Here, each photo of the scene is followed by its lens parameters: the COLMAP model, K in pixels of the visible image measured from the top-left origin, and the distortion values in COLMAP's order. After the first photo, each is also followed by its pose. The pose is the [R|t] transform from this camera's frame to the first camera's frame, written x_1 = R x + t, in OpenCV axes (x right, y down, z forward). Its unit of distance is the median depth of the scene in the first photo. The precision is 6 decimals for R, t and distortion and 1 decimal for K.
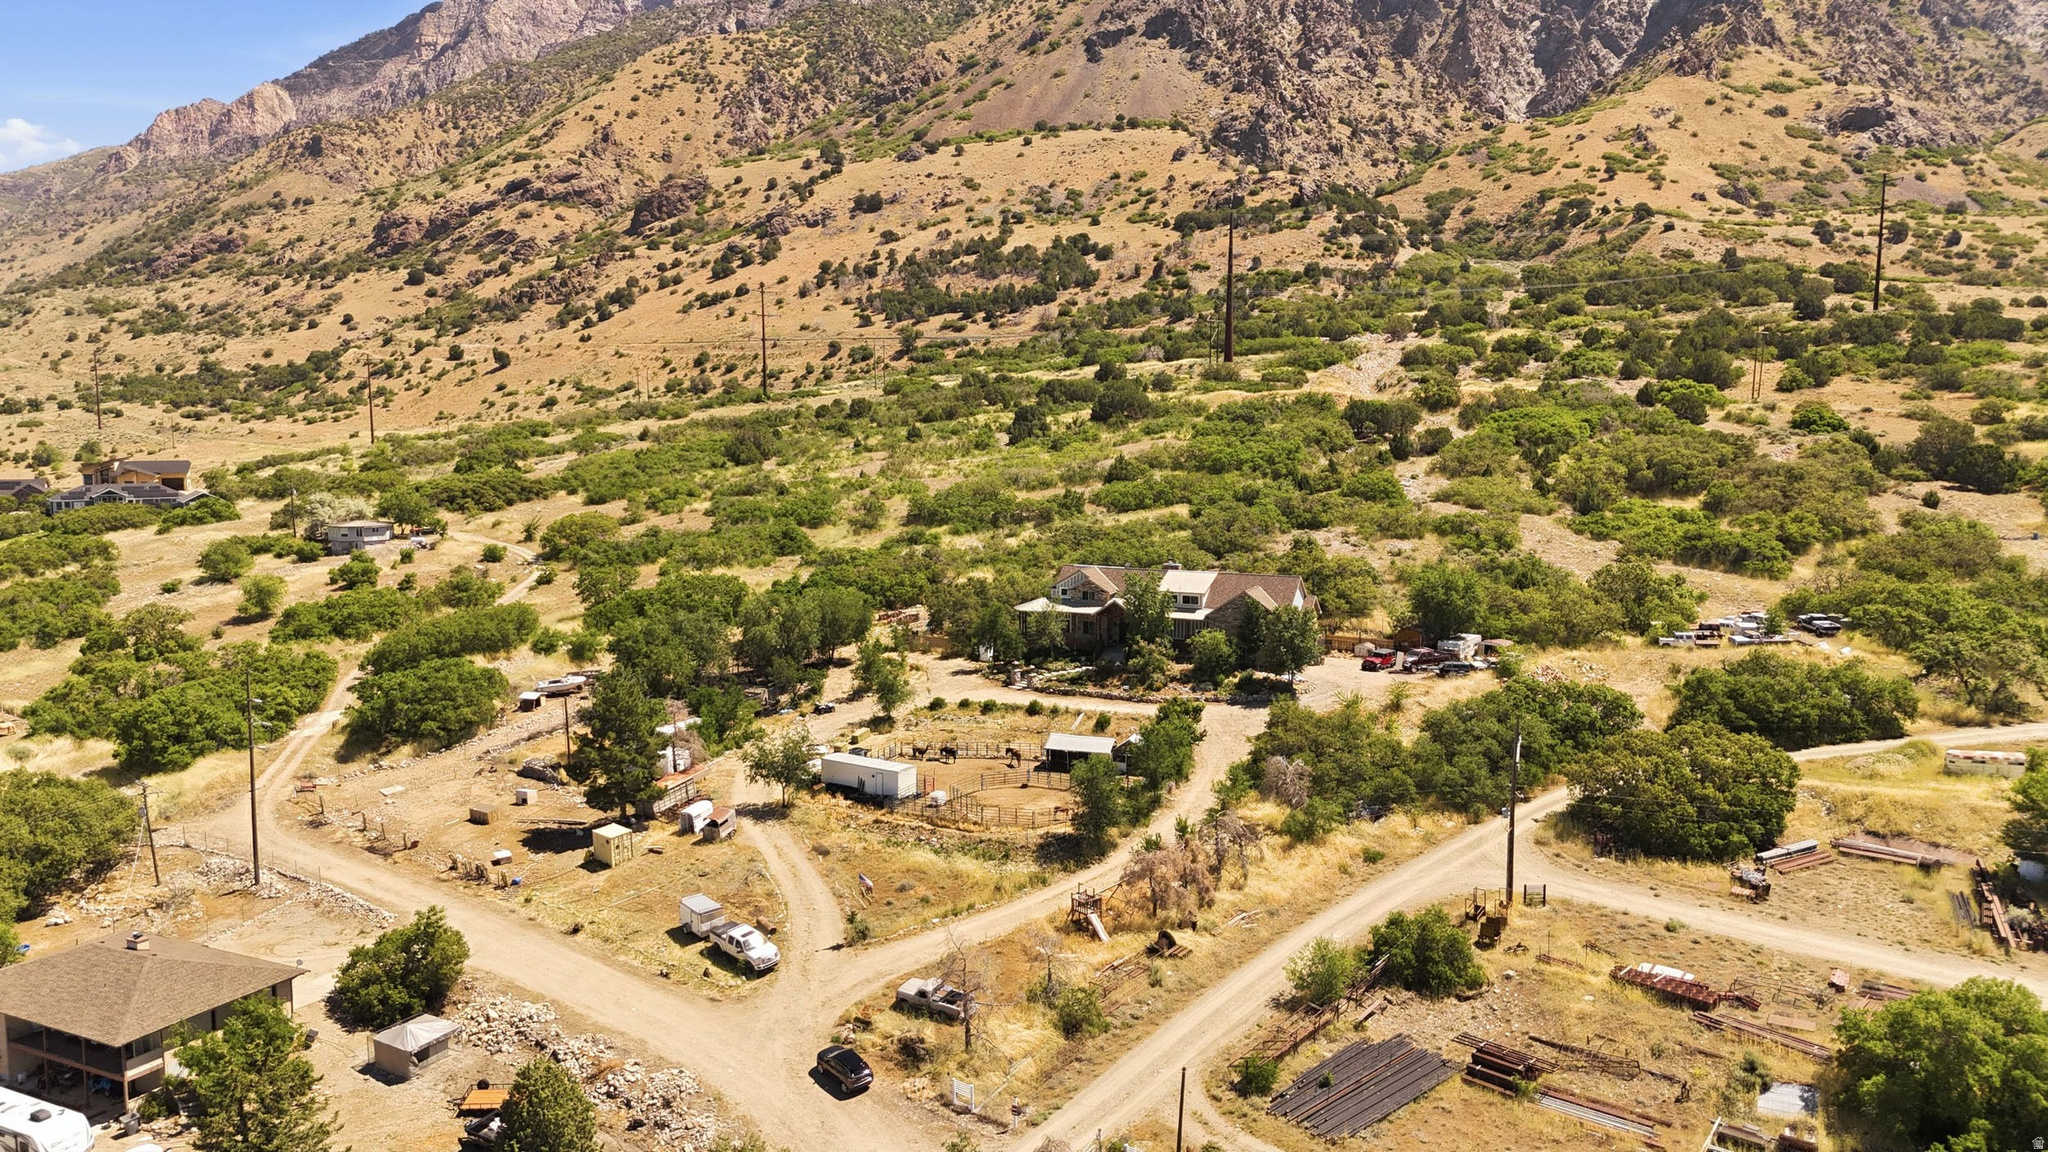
lens RADIAL K [[1519.8, 0, 1024.0], [0, 1519.8, 576.0], [0, 0, 1]] dist [0.066329, -0.043730]
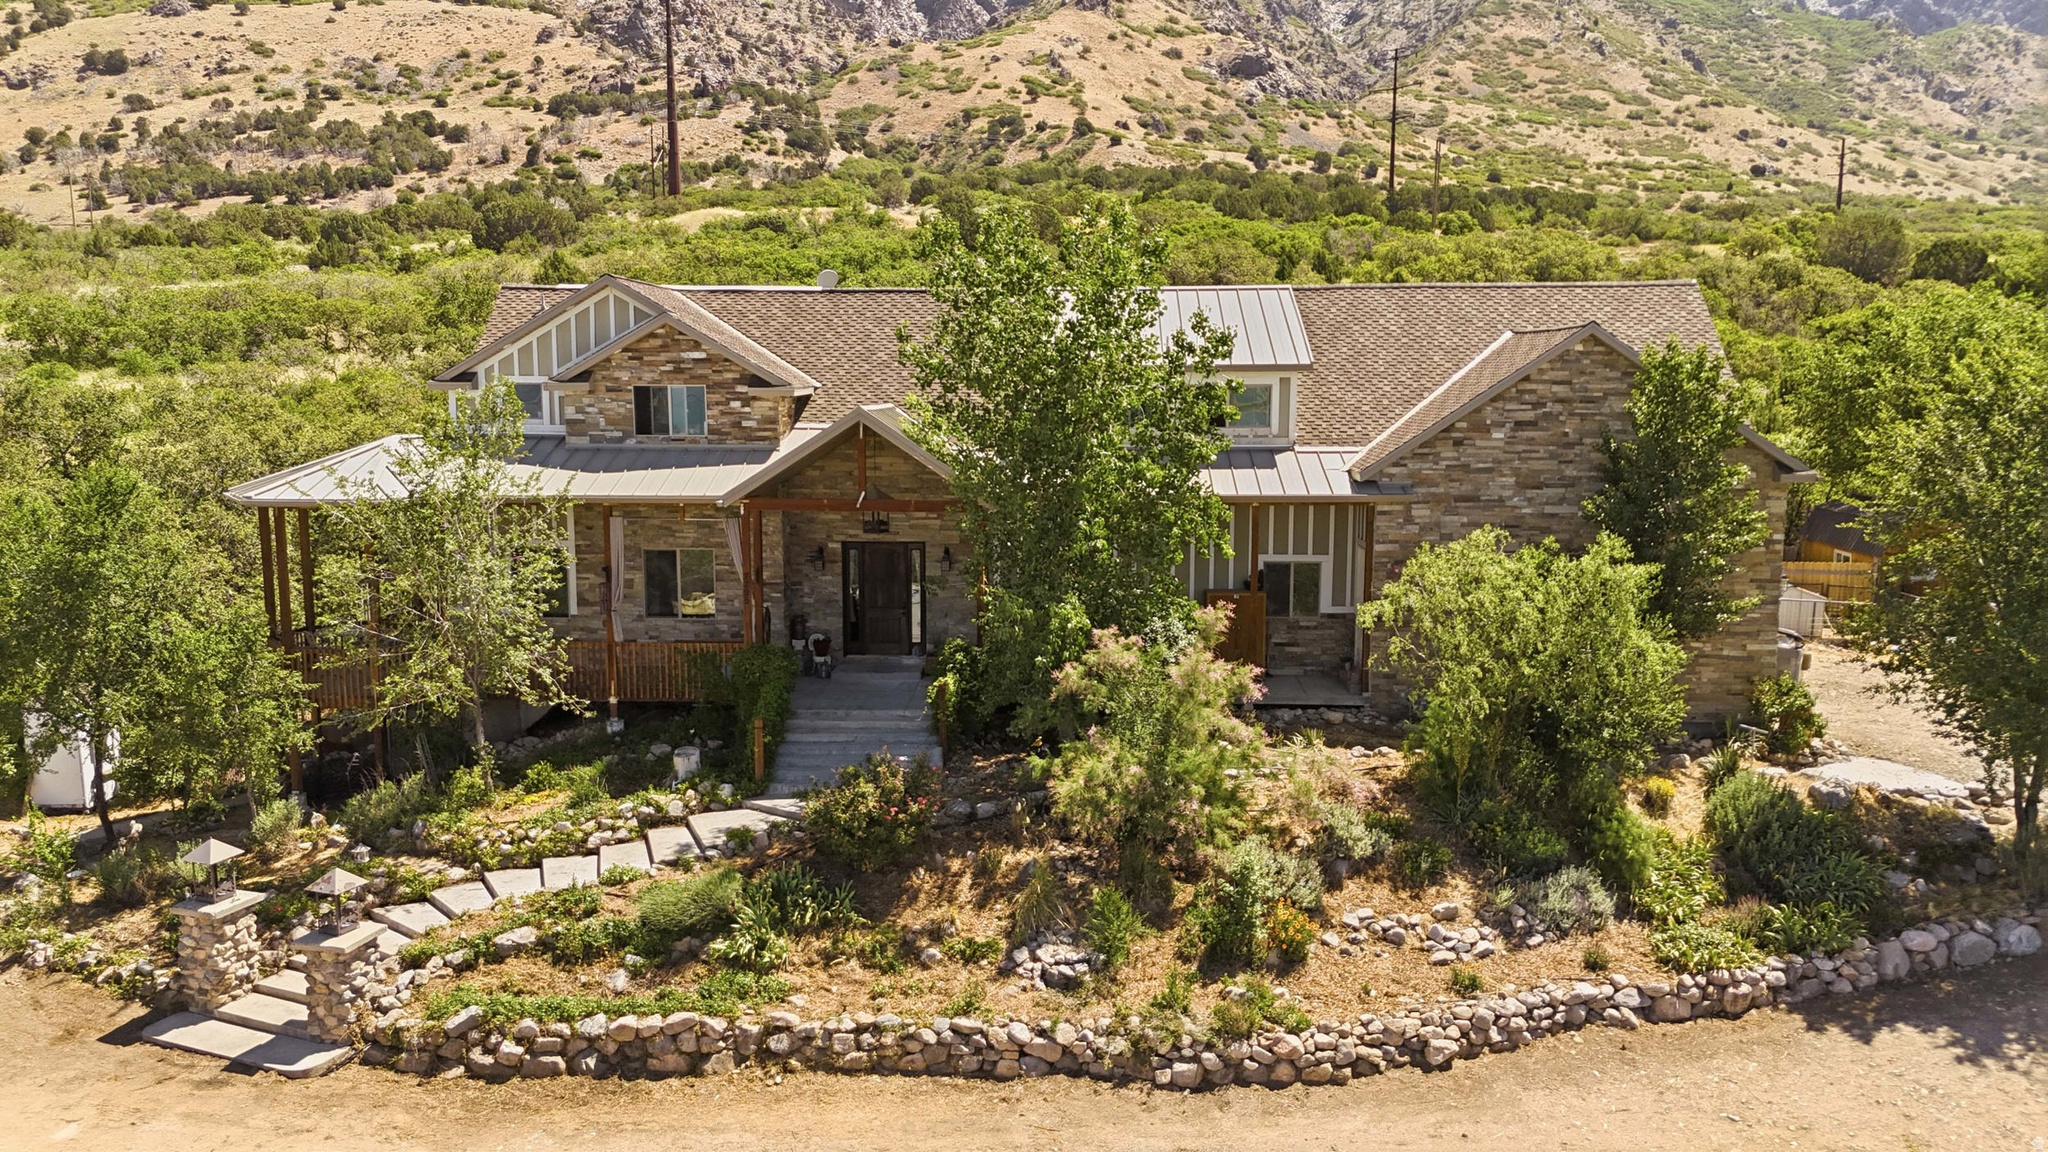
lens RADIAL K [[1519.8, 0, 1024.0], [0, 1519.8, 576.0], [0, 0, 1]] dist [0.066329, -0.043730]
pose [[0.919575, -0.050919, 0.389601, 0.001549], [0.045127, 0.998693, 0.024009, 0.005648], [-0.390315, -0.004497, 0.920671, 0.147211]]
